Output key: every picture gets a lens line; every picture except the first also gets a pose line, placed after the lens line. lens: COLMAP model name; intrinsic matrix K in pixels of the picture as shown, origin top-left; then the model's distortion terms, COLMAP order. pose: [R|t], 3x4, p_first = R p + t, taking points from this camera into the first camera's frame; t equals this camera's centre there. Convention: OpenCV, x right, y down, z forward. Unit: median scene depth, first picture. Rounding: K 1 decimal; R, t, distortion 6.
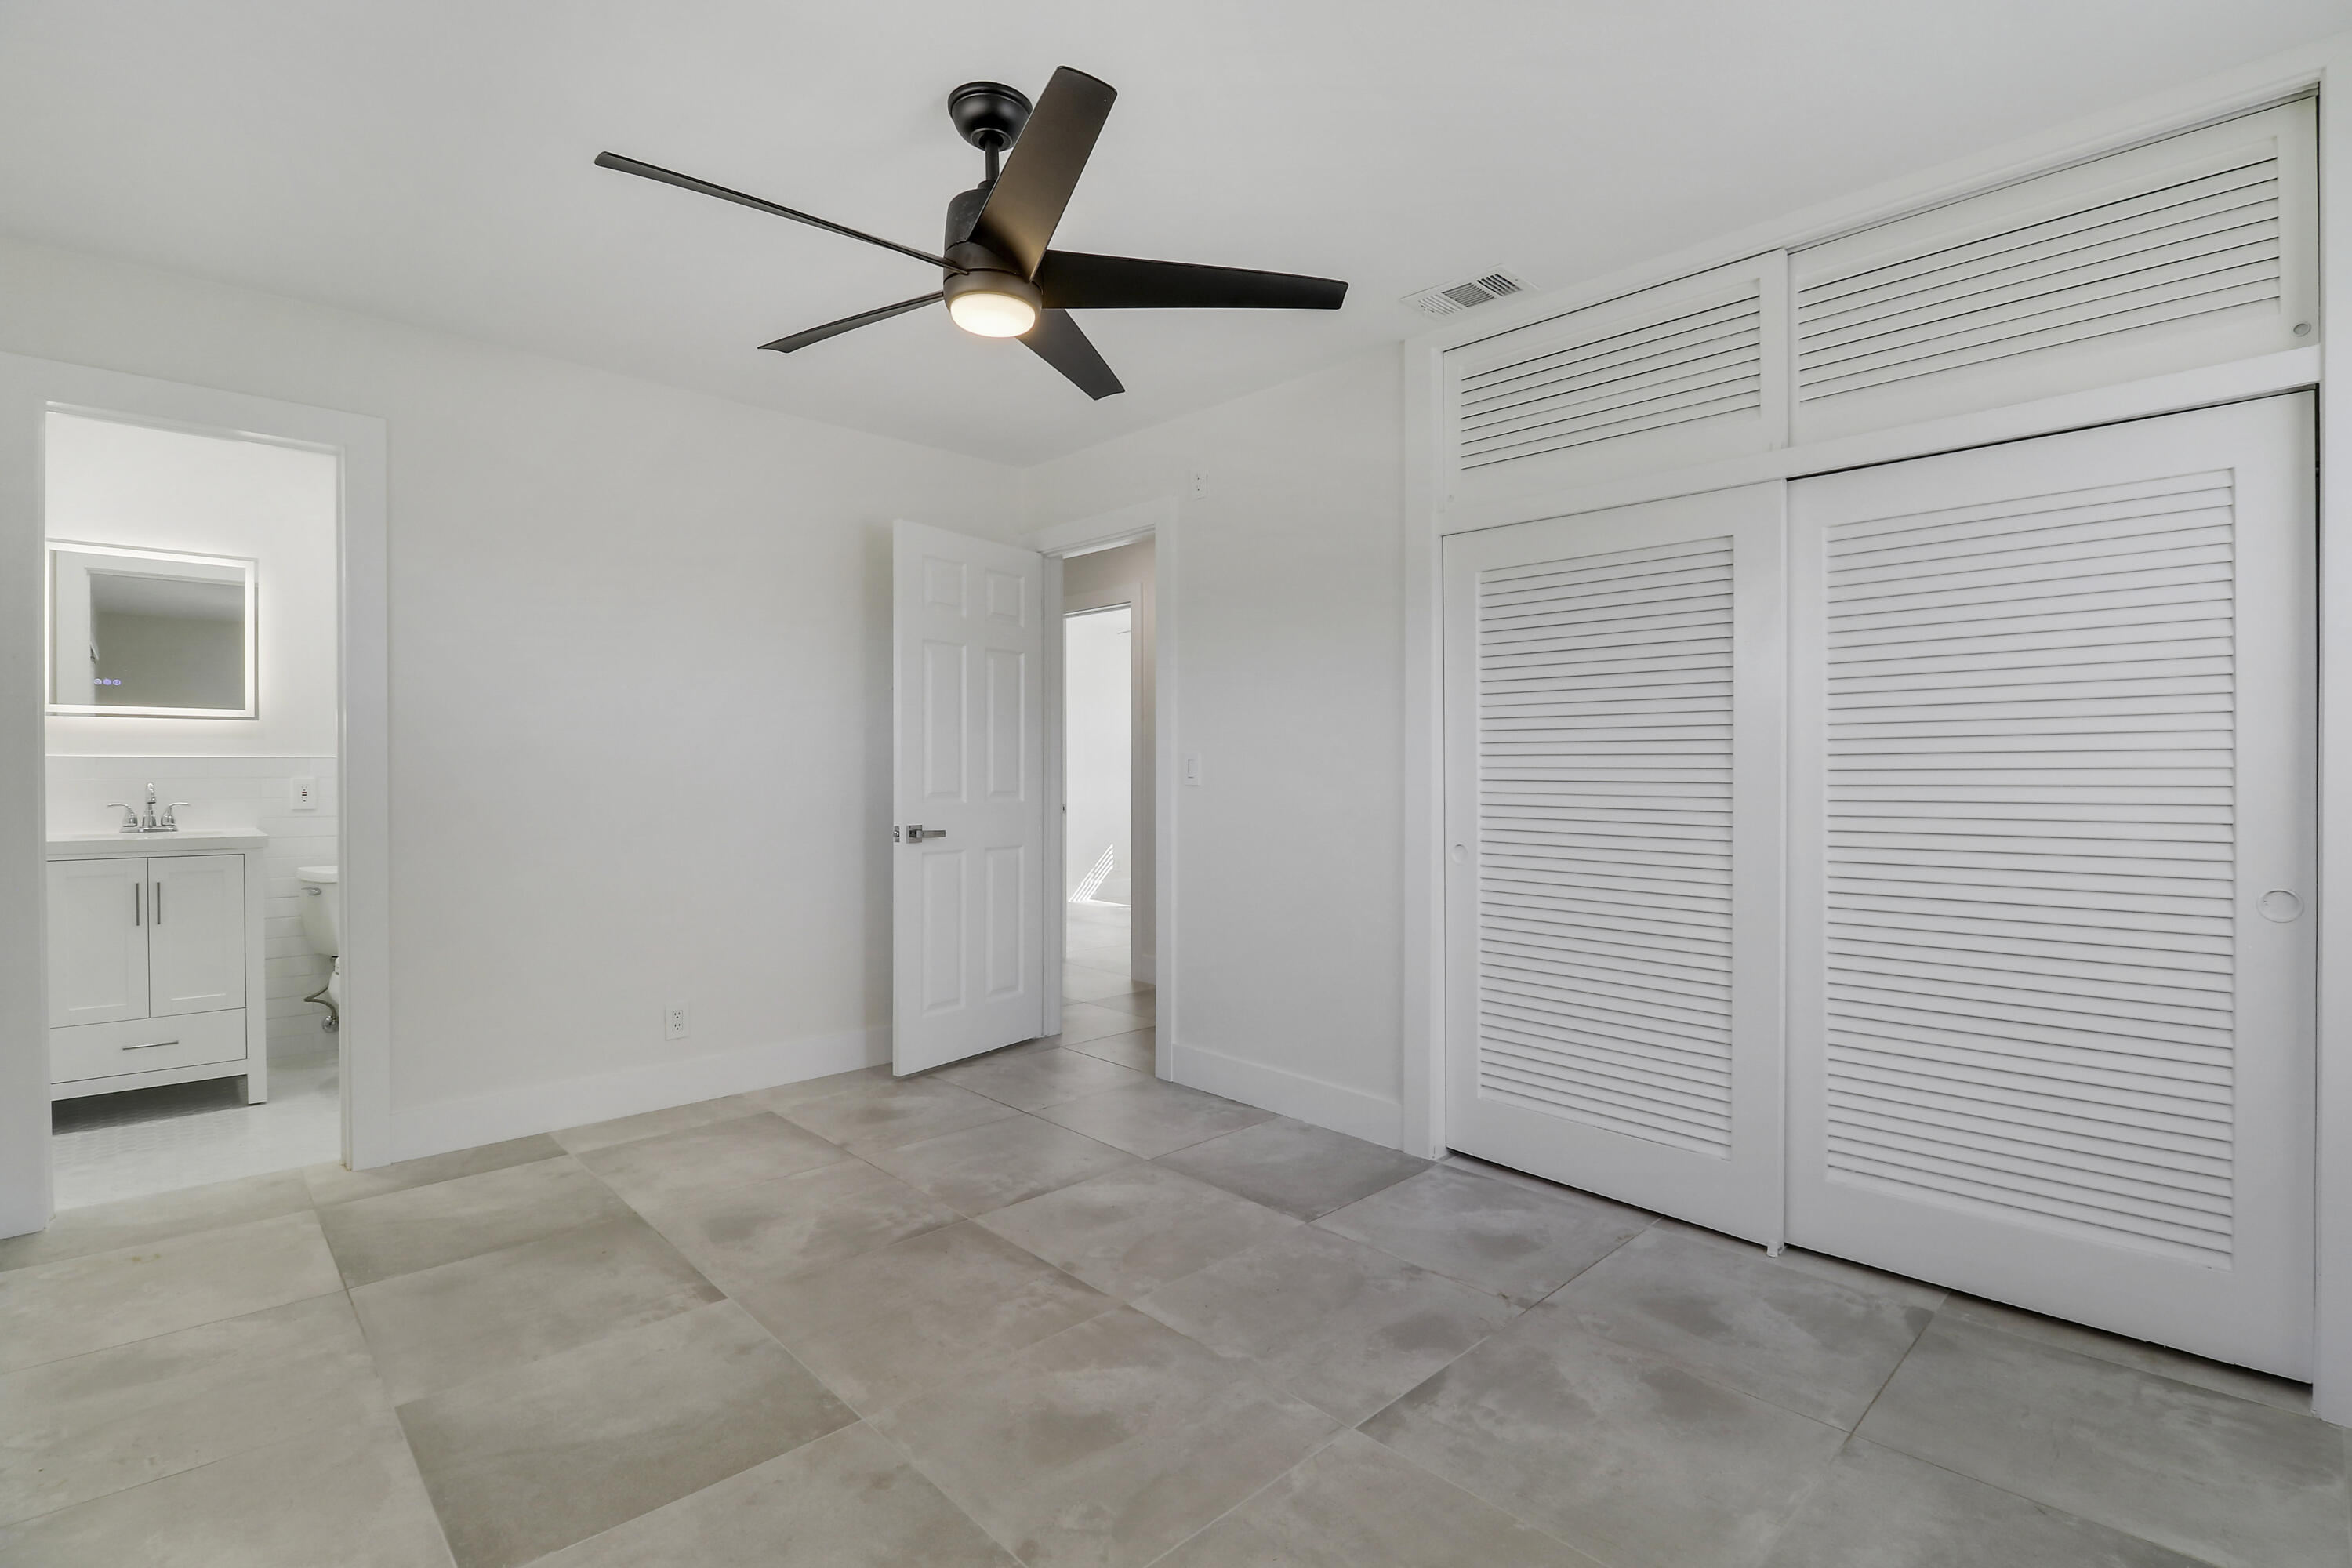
lens RADIAL K [[1108.1, 0, 1199.4], [0, 1108.1, 765.2], [0, 0, 1]] dist [0.003852, -0.009827]
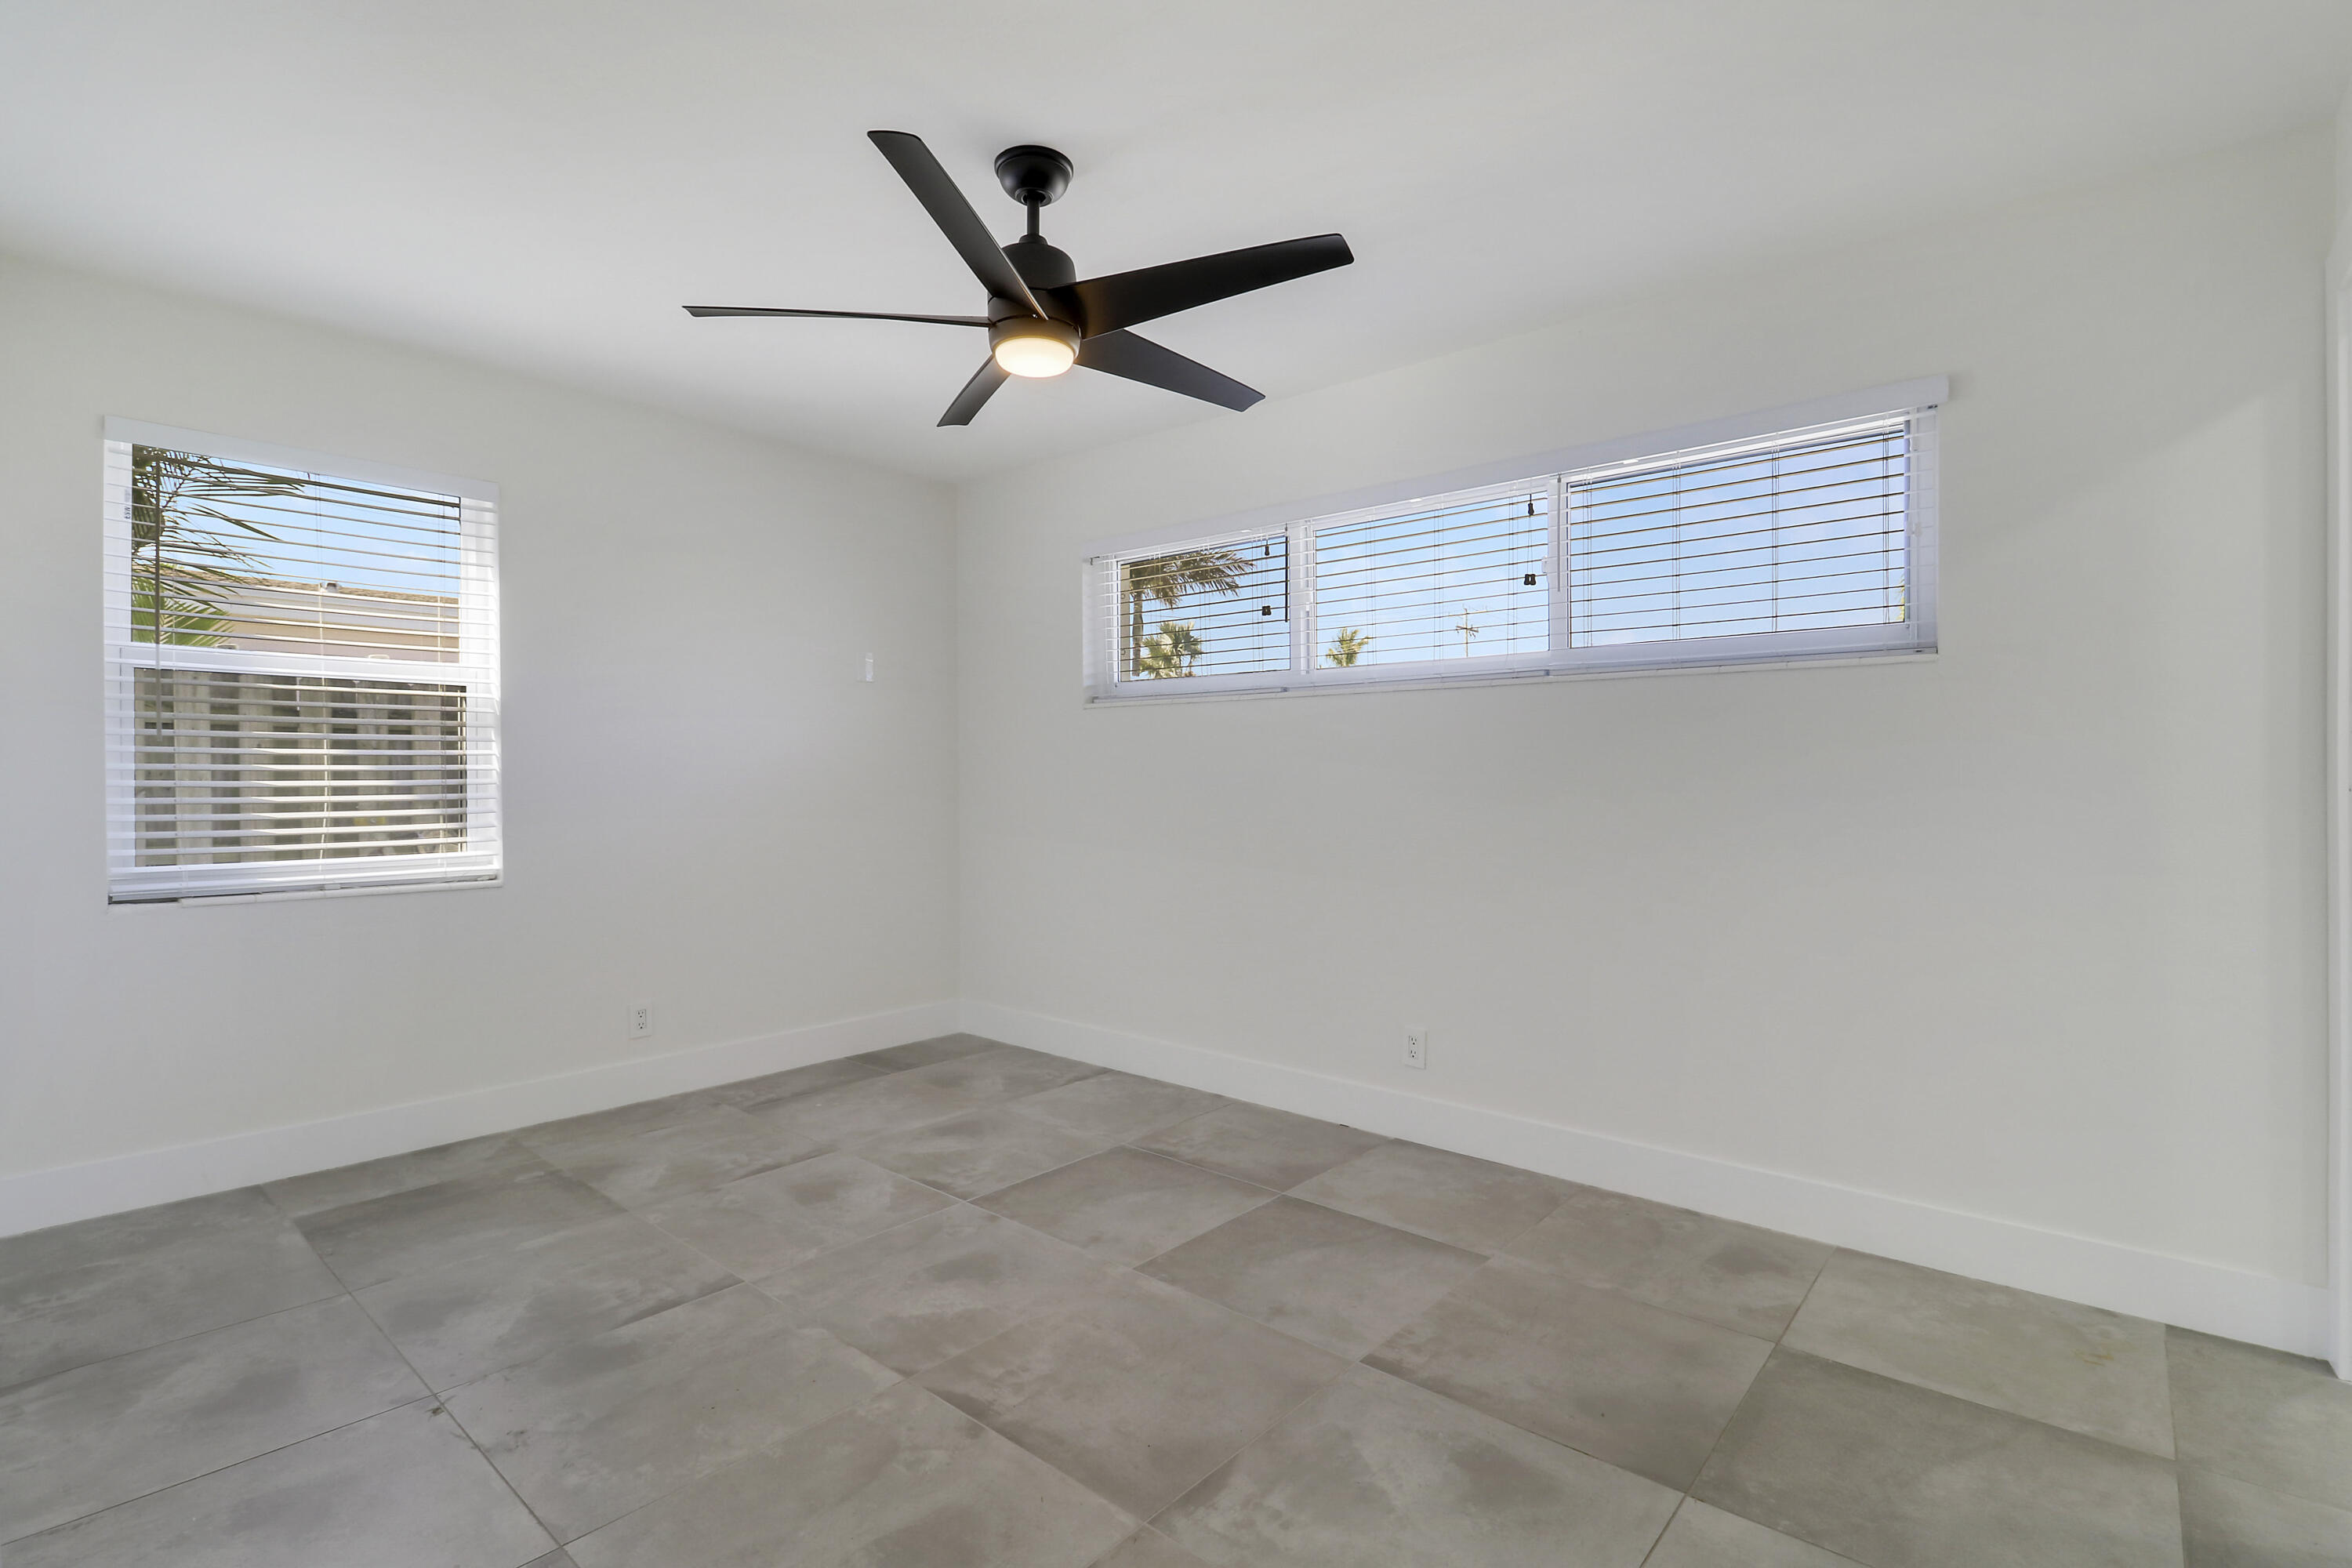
lens RADIAL K [[1108.1, 0, 1199.4], [0, 1108.1, 765.2], [0, 0, 1]] dist [0.003852, -0.009827]
pose [[-0.995338, -0.005235, -0.096304, -0.210482], [-0.003804, 0.999880, -0.015032, 0.012512], [0.096371, -0.014595, -0.995238, 1.909836]]
